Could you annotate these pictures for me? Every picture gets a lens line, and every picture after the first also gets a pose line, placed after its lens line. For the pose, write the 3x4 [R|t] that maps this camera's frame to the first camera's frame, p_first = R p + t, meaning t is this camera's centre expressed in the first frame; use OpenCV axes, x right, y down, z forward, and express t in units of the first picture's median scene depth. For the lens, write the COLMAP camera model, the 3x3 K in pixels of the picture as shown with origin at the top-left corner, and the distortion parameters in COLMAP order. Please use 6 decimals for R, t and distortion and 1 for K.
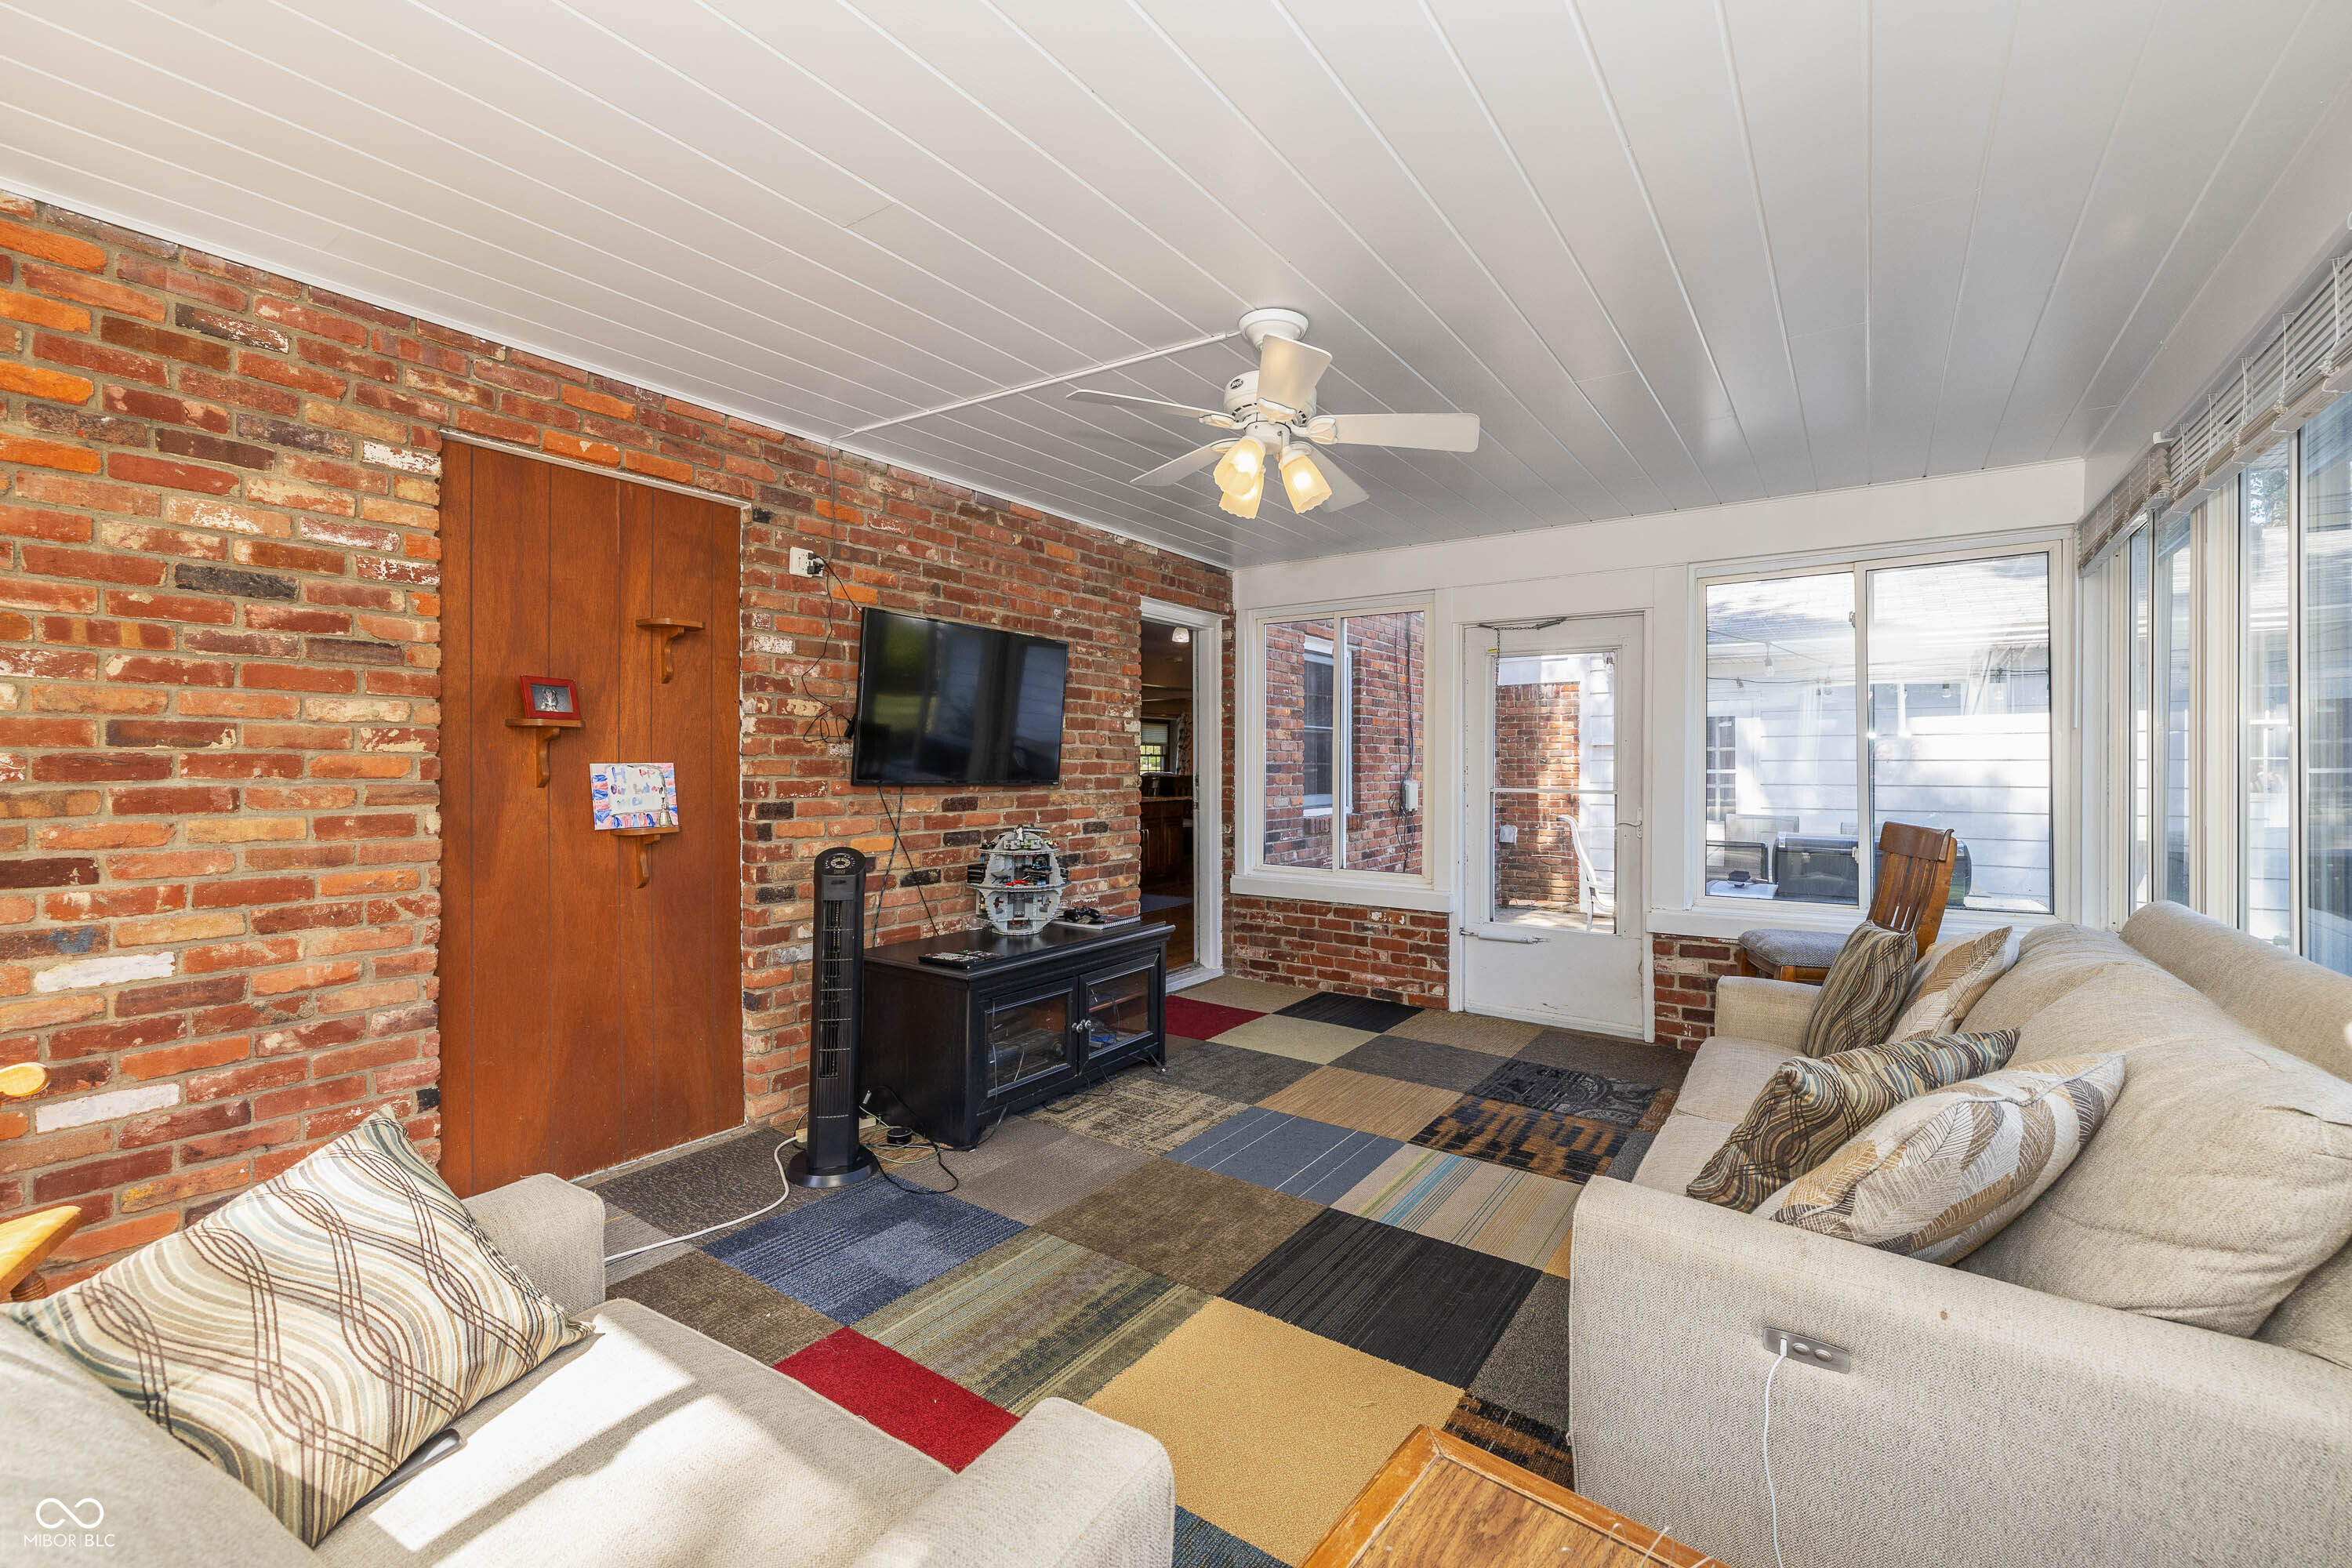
lens RADIAL K [[996.4, 0, 1180.0], [0, 996.4, 775.1], [0, 0, 1]] dist [-0.000266, -0.000160]
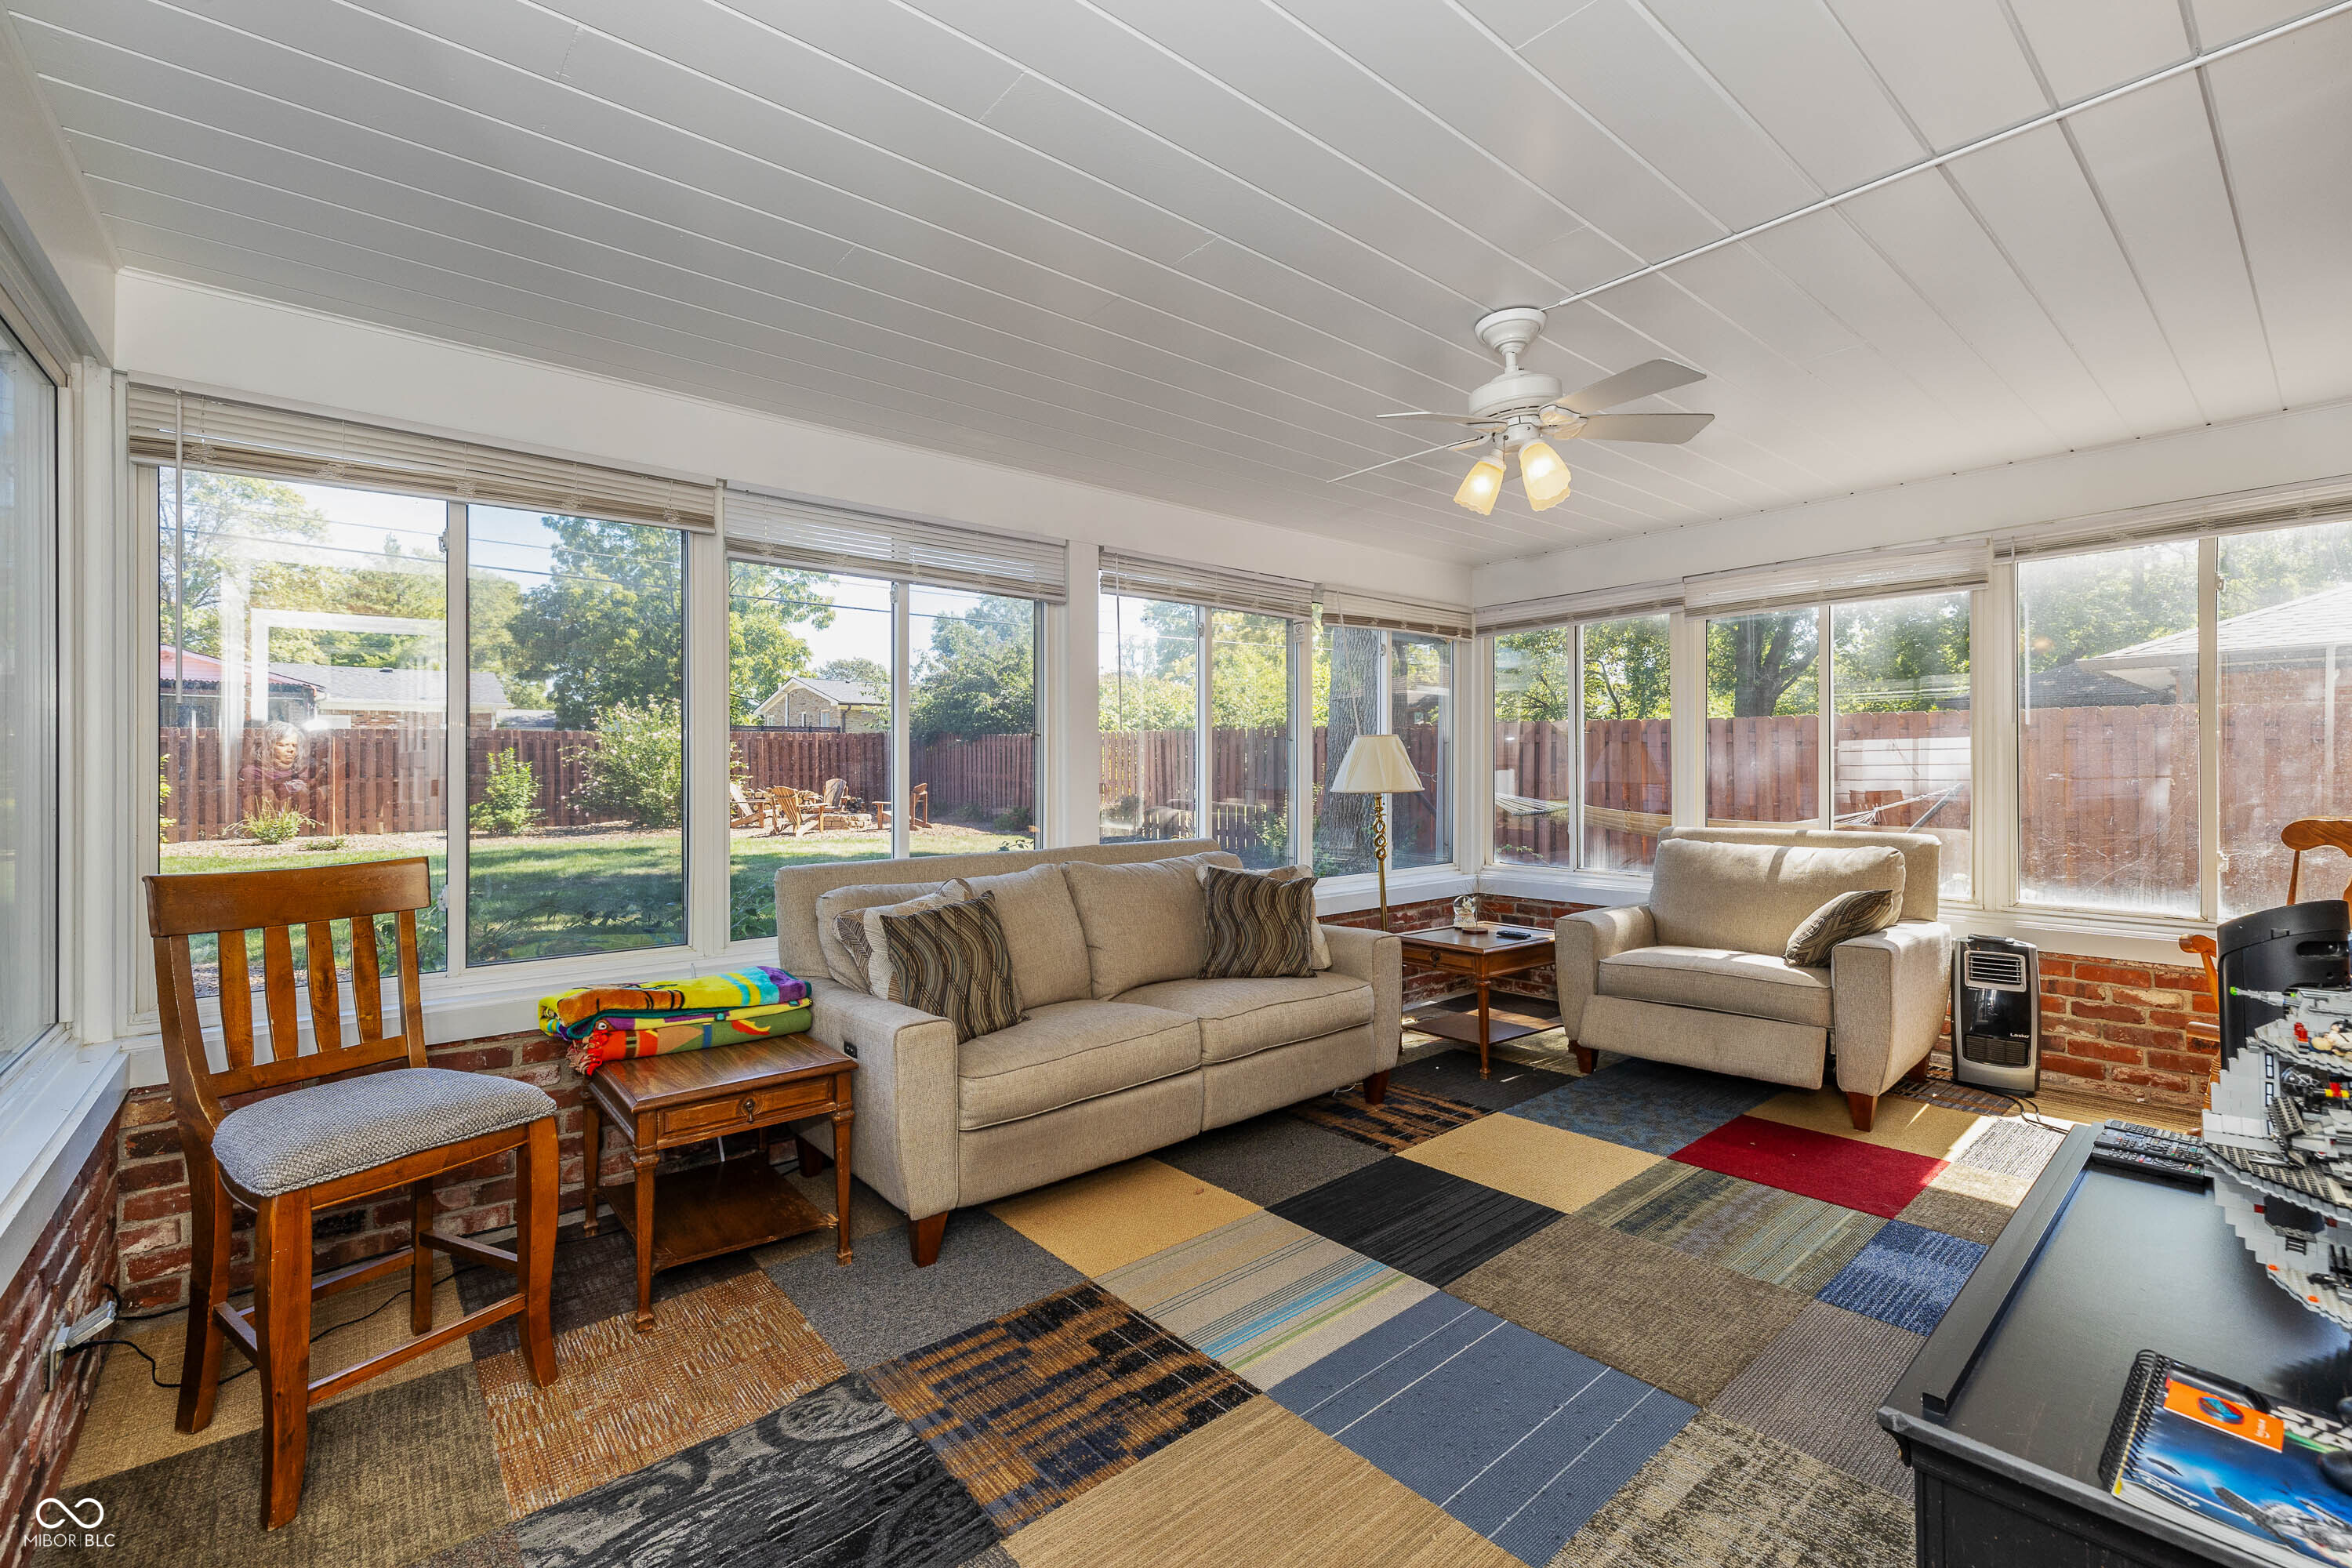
lens RADIAL K [[996.4, 0, 1180.0], [0, 996.4, 775.1], [0, 0, 1]] dist [-0.000266, -0.000160]
pose [[-0.964028, 0.007115, 0.265705, 0.116449], [0.010399, 0.999886, 0.010953, -0.005849], [-0.265596, 0.013322, -0.963992, 1.600091]]
